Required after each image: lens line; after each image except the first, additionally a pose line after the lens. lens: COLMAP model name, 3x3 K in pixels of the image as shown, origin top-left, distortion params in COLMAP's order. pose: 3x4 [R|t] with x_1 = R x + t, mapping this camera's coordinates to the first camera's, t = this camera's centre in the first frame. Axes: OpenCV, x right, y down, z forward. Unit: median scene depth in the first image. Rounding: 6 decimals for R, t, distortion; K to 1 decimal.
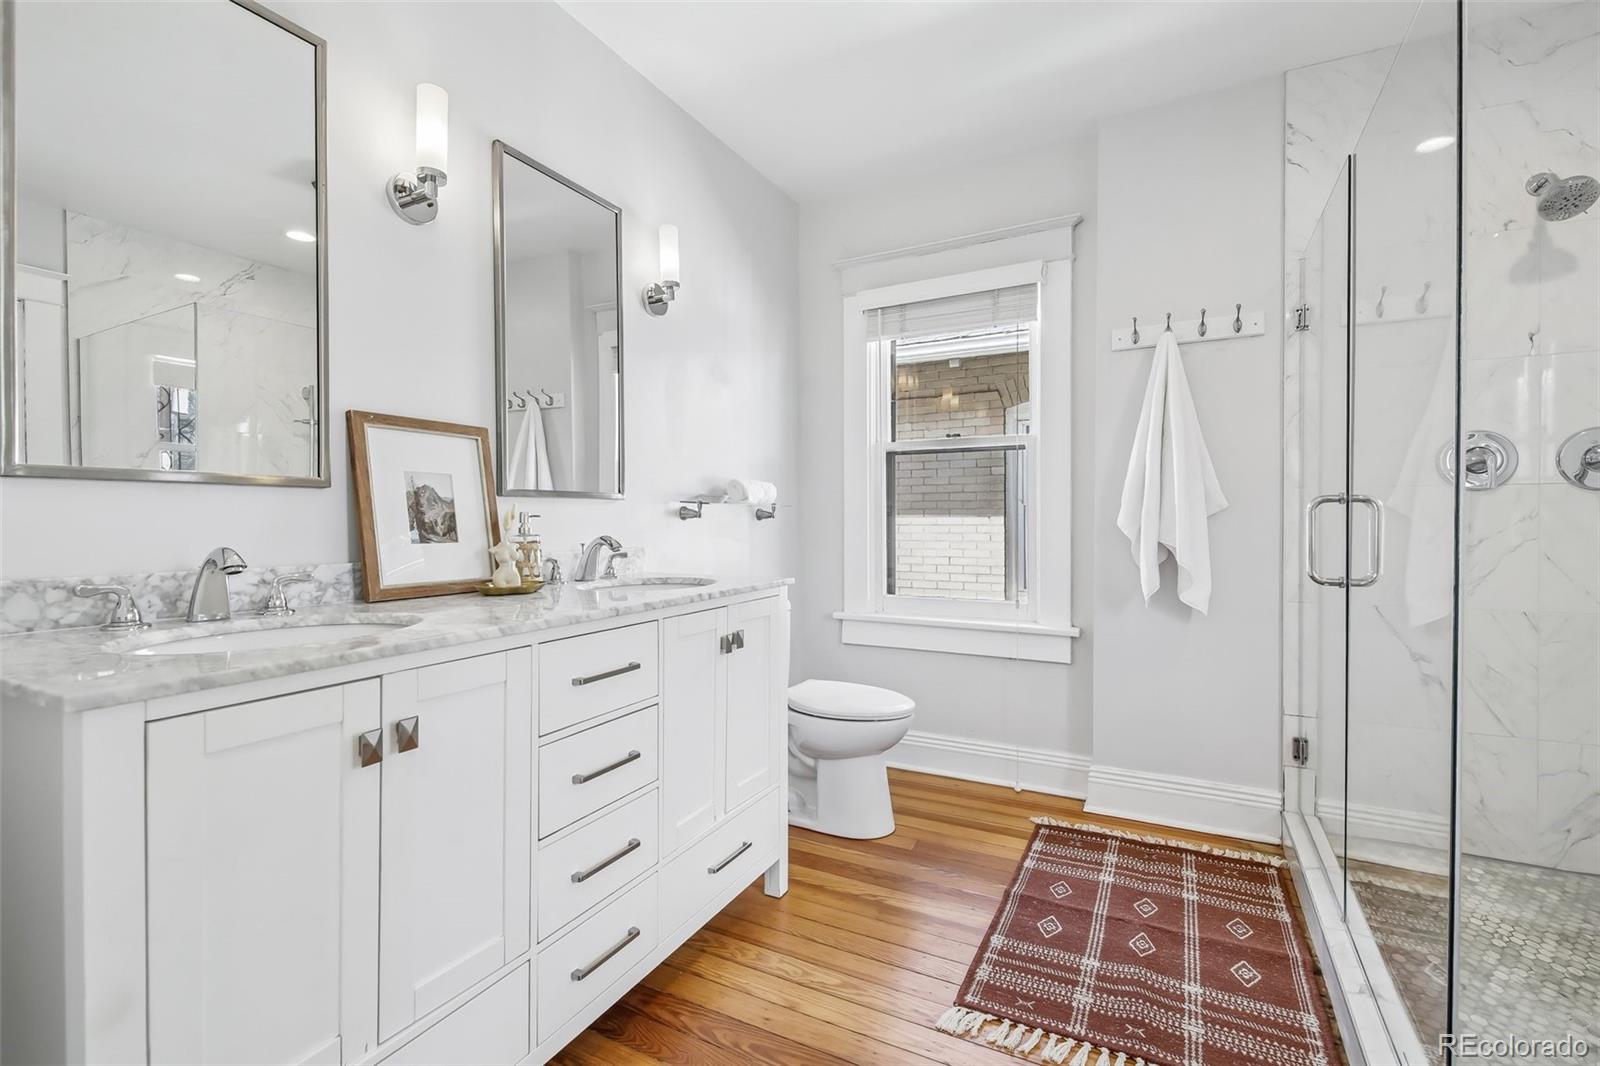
lens RADIAL K [[711.1, 0, 804.4], [0, 711.1, 527.2], [0, 0, 1]] dist [0.005593, -0.006209]
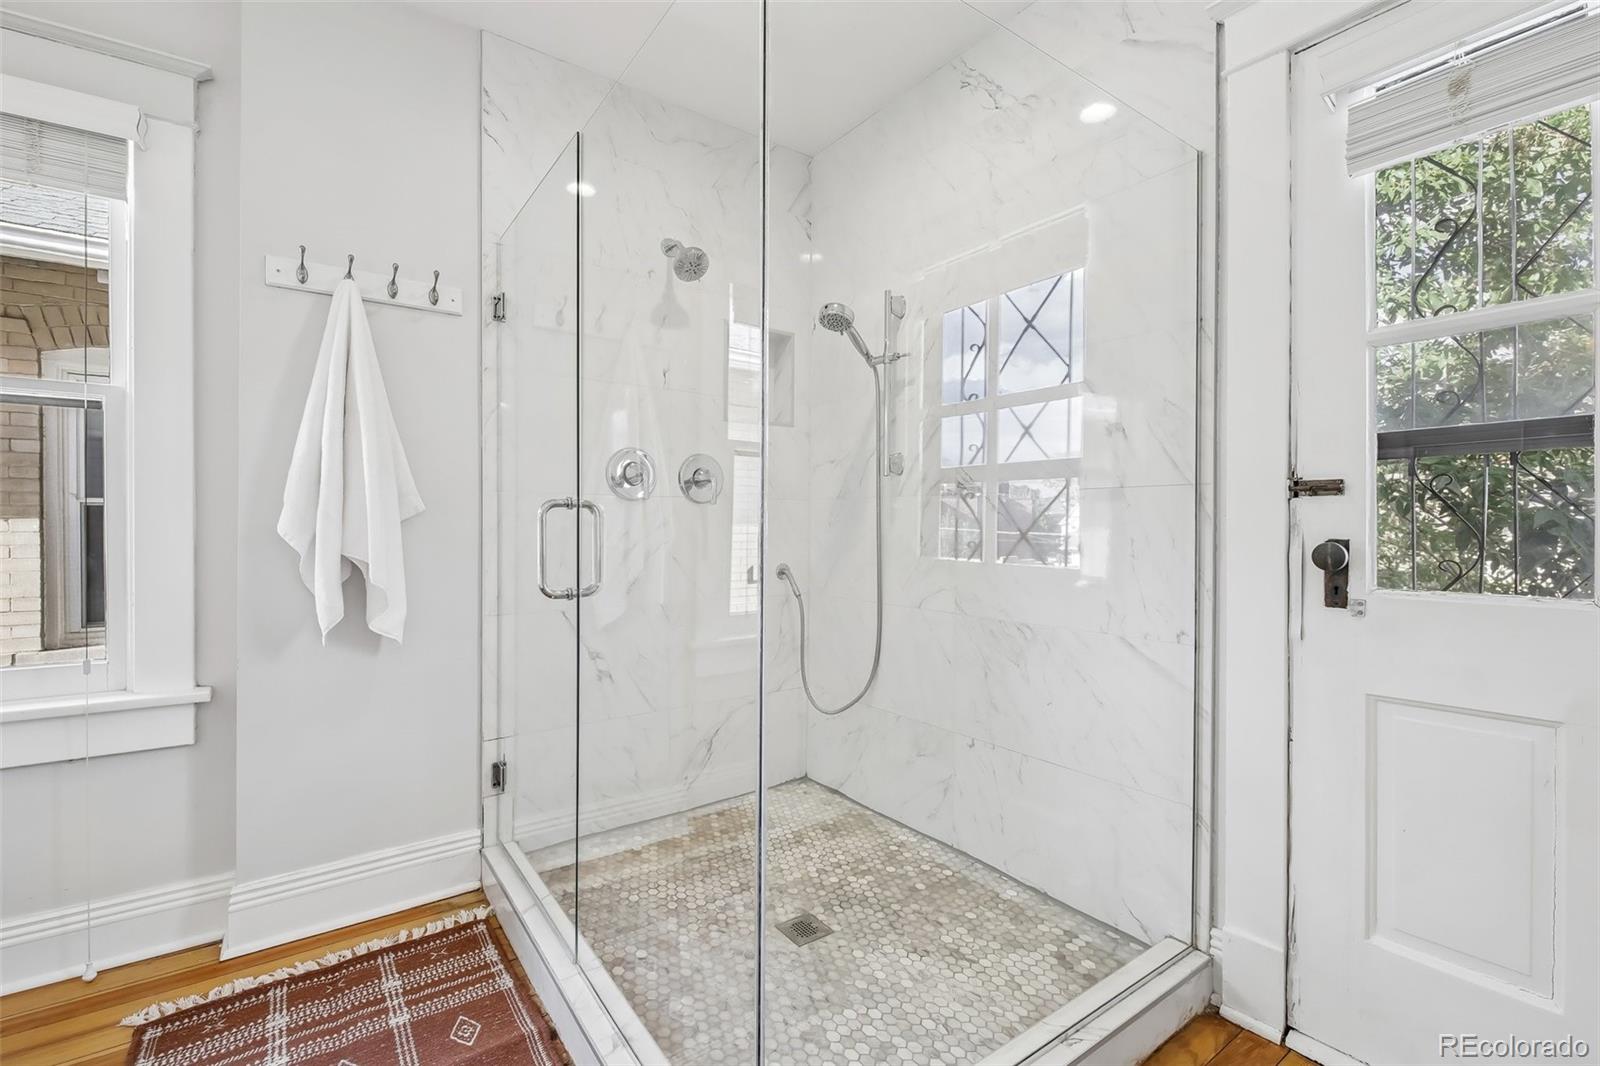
lens RADIAL K [[711.1, 0, 782.4], [0, 711.1, 528.7], [0, 0, 1]] dist [0.005593, -0.006209]
pose [[0.461524, -0.000649, 0.887128, 0.048536], [0.005418, 0.999983, -0.002087, -0.002630], [-0.887111, 0.005770, 0.461519, 0.245114]]
